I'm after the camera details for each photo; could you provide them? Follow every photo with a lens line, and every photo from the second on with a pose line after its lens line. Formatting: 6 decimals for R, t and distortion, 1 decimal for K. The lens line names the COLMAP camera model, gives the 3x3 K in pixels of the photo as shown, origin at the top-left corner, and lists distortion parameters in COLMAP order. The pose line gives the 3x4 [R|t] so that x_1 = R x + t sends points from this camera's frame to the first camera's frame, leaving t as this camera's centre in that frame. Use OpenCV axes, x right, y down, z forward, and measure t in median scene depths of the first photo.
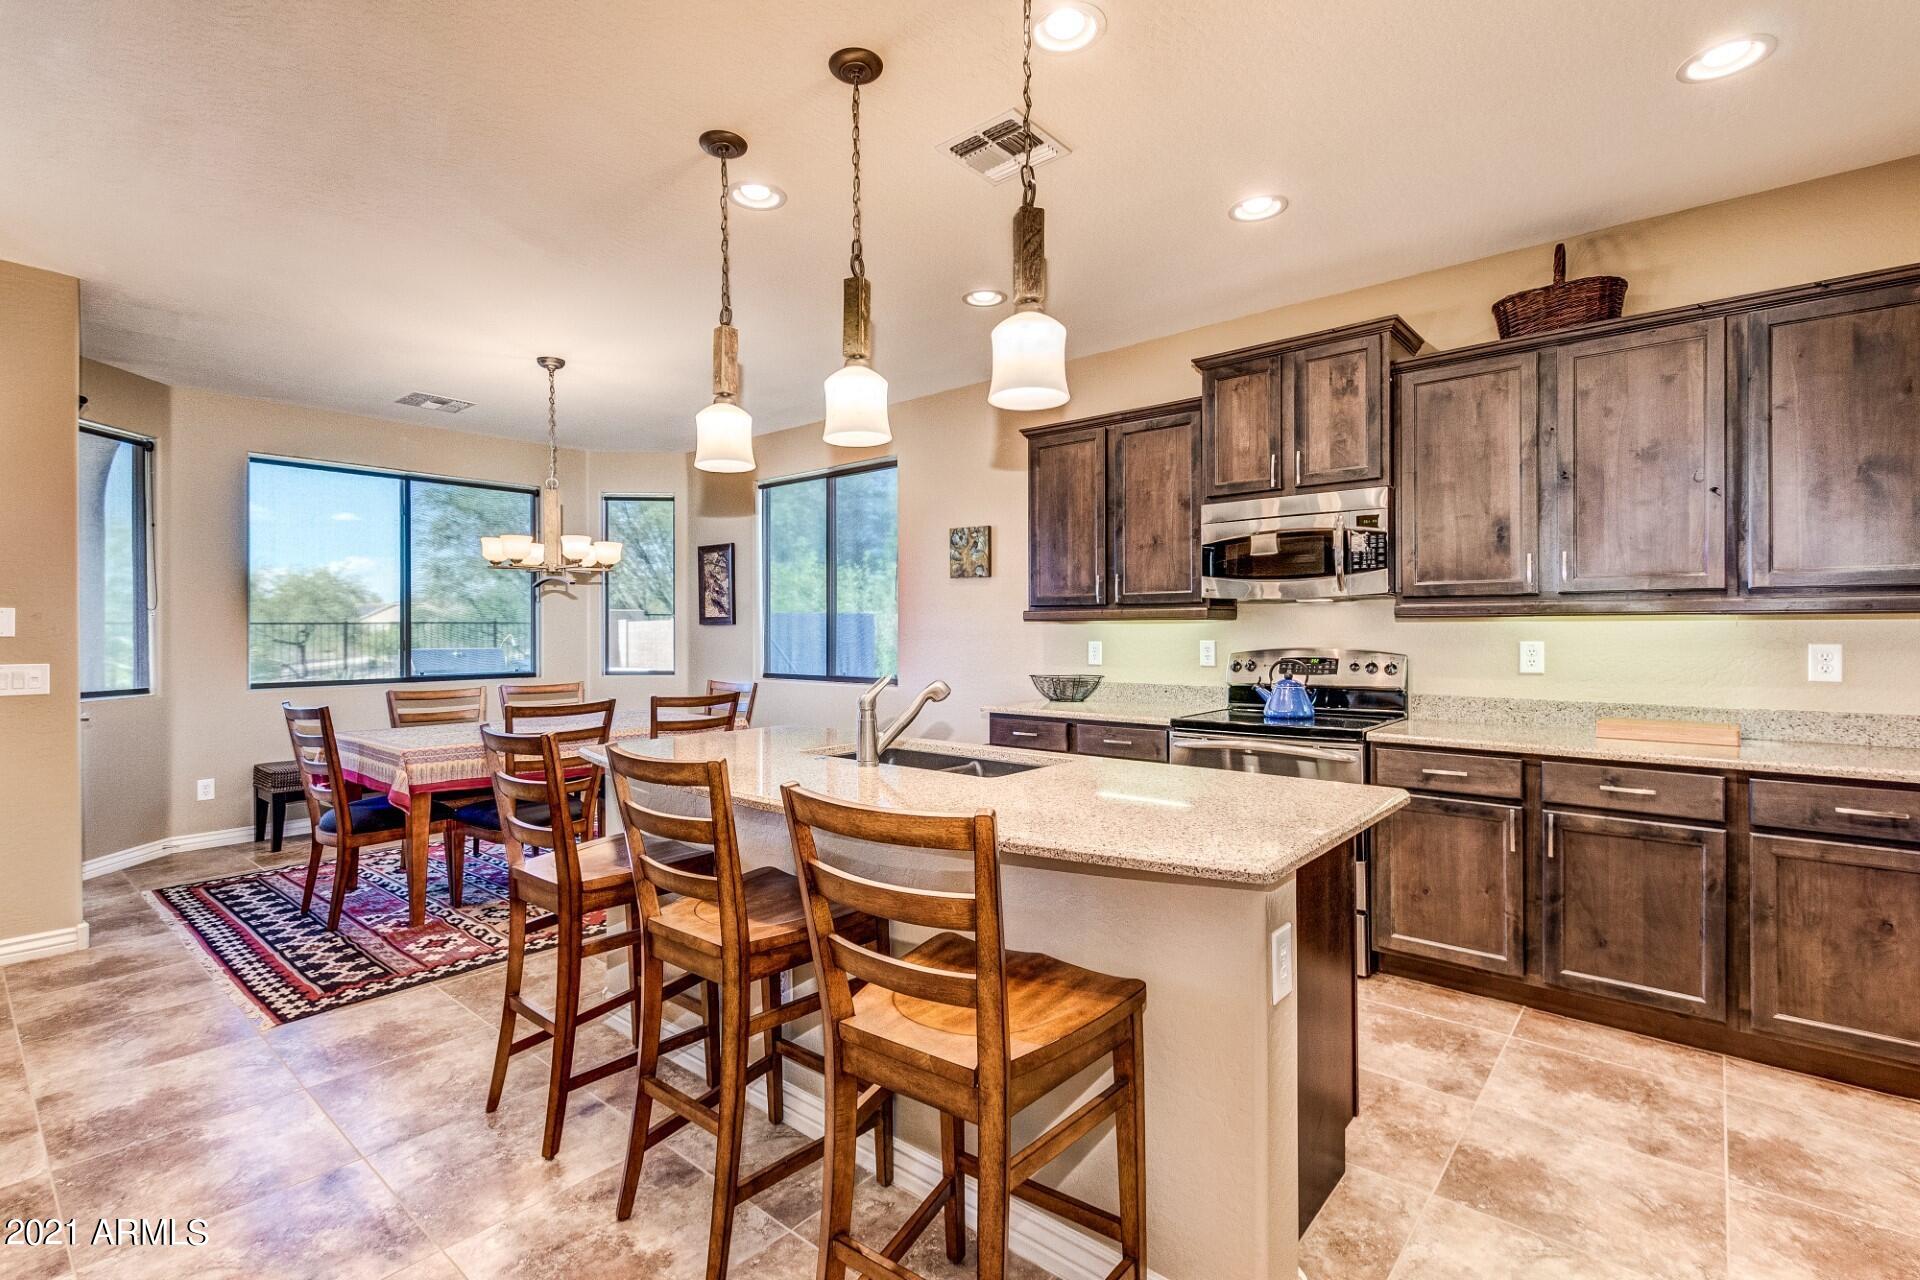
lens RADIAL K [[891.9, 0, 946.2], [0, 891.9, 641.0], [0, 0, 1]] dist [0.003337, -0.001364]
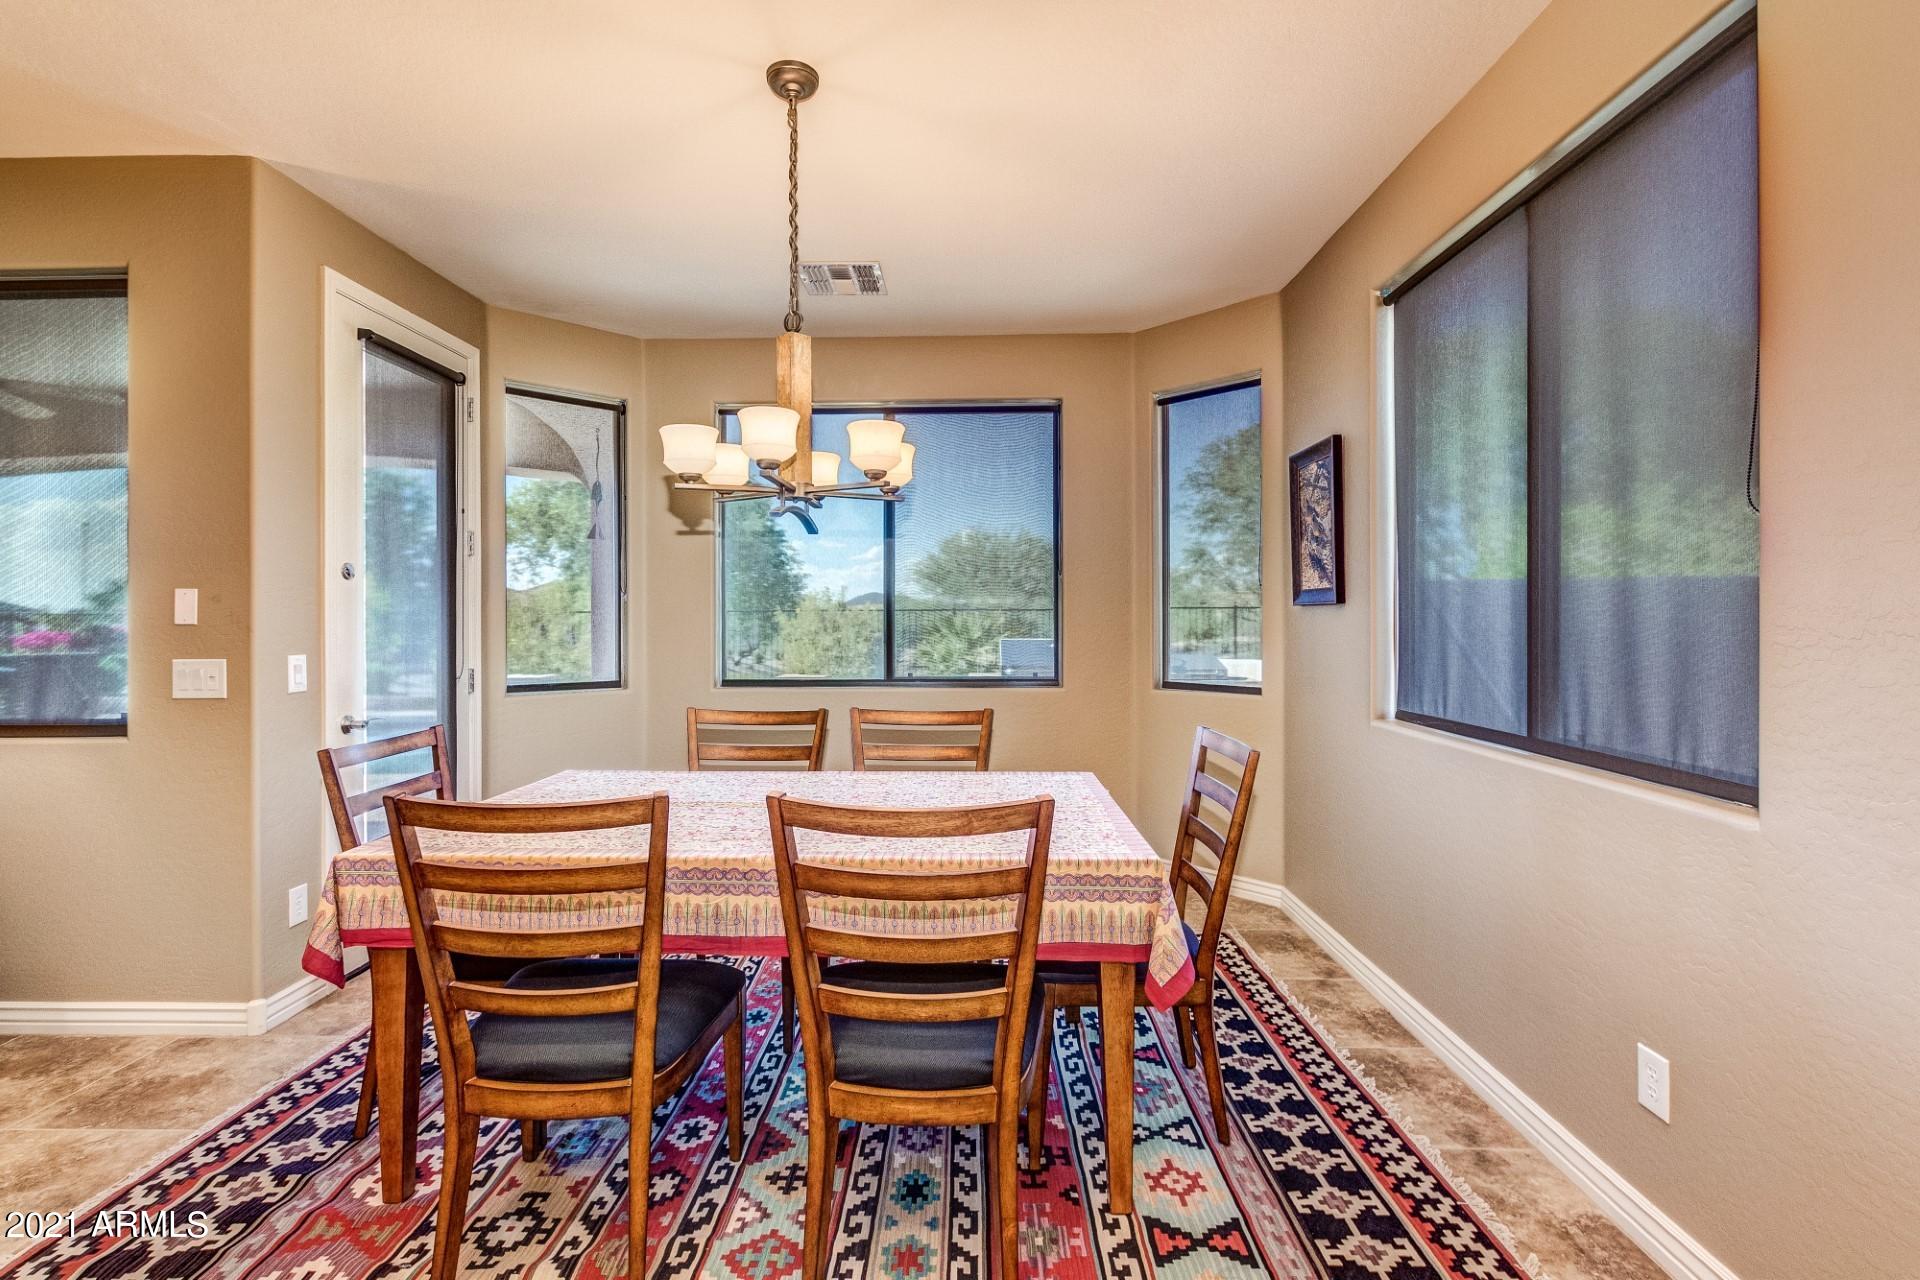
lens RADIAL K [[891.9, 0, 954.2], [0, 891.9, 623.7], [0, 0, 1]] dist [0.003337, -0.001364]
pose [[0.640284, 0.002790, -0.768133, -0.000099], [-0.006350, 0.999978, -0.001661, -0.008580], [0.768112, 0.005941, 0.640288, 0.837231]]
